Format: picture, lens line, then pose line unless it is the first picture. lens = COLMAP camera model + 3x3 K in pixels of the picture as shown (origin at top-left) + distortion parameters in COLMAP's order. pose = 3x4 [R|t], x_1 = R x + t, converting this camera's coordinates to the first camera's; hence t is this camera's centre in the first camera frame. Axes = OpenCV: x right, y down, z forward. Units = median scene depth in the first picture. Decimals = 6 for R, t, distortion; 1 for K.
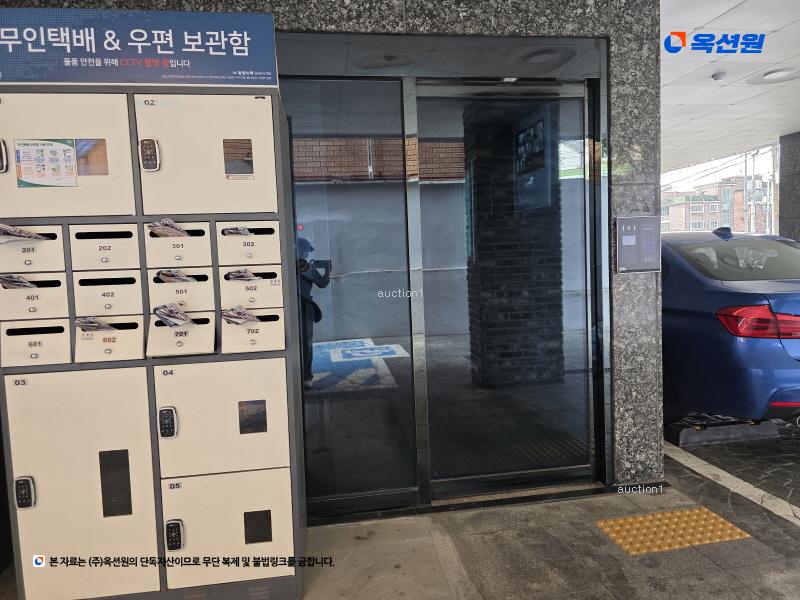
lens RADIAL K [[535.7, 0, 402.7], [0, 535.7, 299.4], [0, 0, 1]] dist [0.038023, -0.030519]
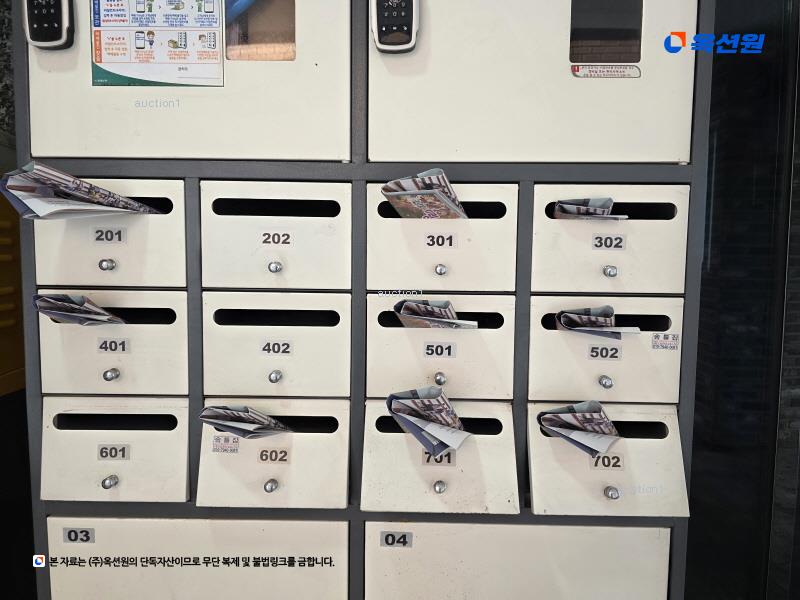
lens RADIAL K [[535.7, 0, 400.0], [0, 535.7, 297.3], [0, 0, 1]] dist [0.038023, -0.030519]
pose [[0.986700, 0.061661, -0.150400, -0.388206], [-0.058974, 0.998011, 0.022263, -0.063677], [0.151473, -0.013097, 0.988375, 0.598099]]
